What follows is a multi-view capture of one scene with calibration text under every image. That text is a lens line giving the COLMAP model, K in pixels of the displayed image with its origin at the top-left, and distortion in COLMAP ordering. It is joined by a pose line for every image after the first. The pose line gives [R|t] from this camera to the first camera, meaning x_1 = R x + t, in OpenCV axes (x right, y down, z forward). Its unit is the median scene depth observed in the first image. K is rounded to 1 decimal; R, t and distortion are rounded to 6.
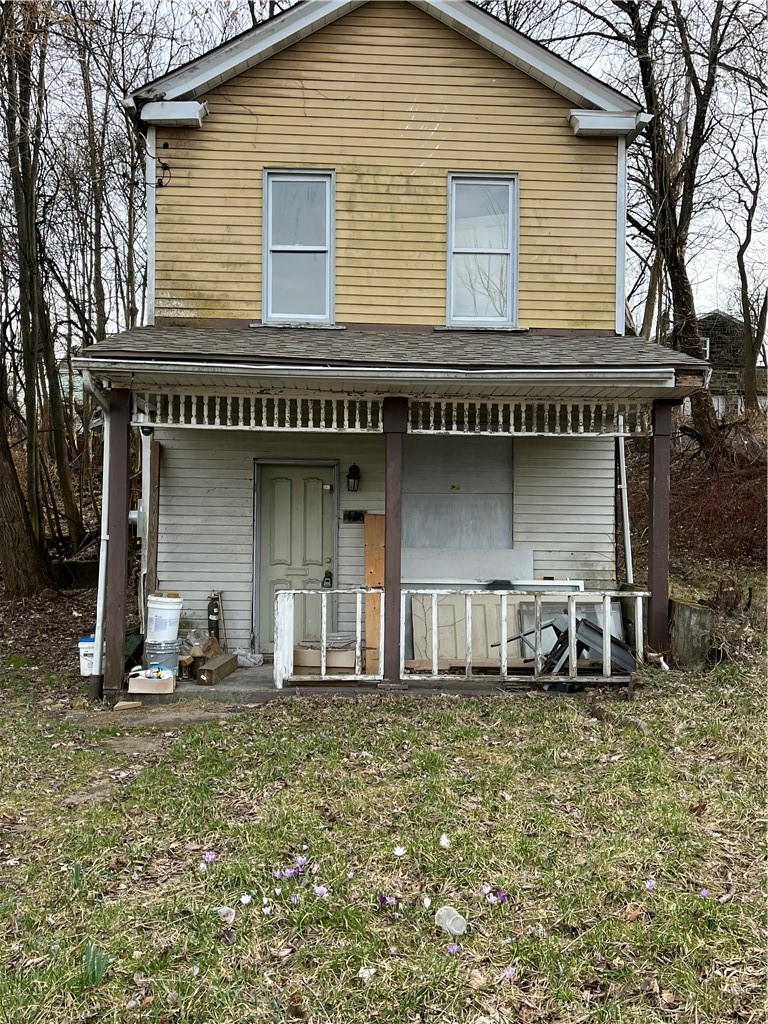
lens RADIAL K [[1040.3, 0, 383.3], [0, 1040.3, 513.1], [0, 0, 1]] dist [0.047100, 0.000000]
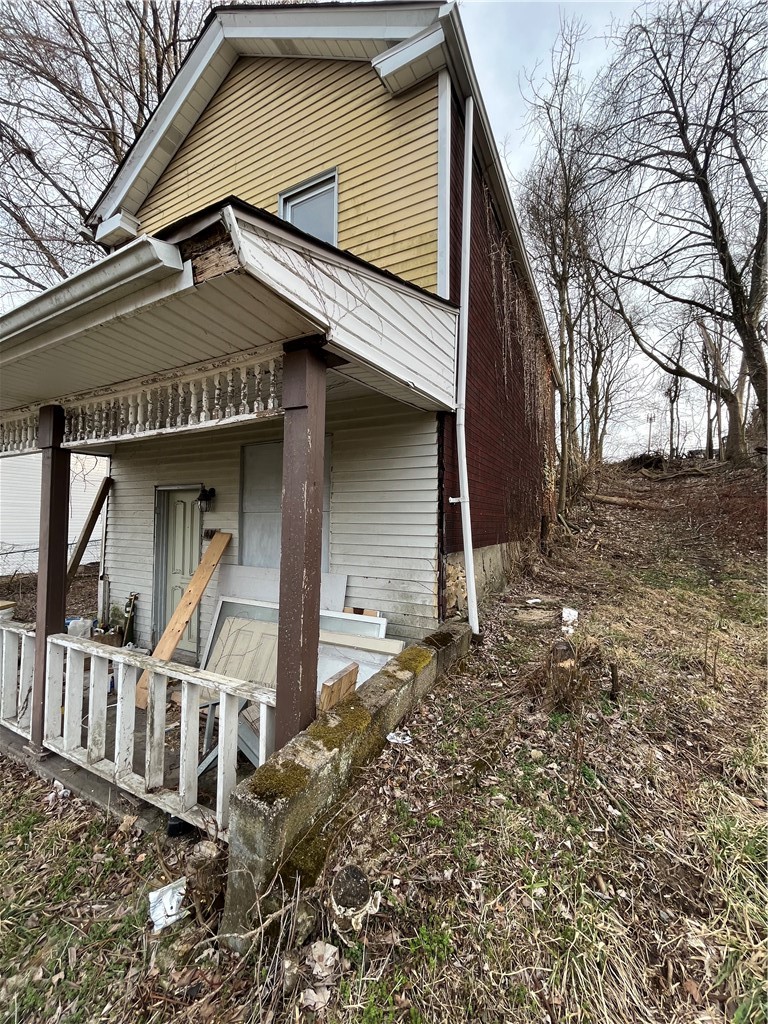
lens RADIAL K [[411.0, 0, 385.5], [0, 411.0, 507.2], [0, 0, 1]] dist [0.002244, 0.000317]
pose [[0.858906, -0.020936, -0.511706, 0.350159], [0.016365, 0.999776, -0.013437, -0.016835], [0.511872, 0.003167, 0.859056, 0.713901]]
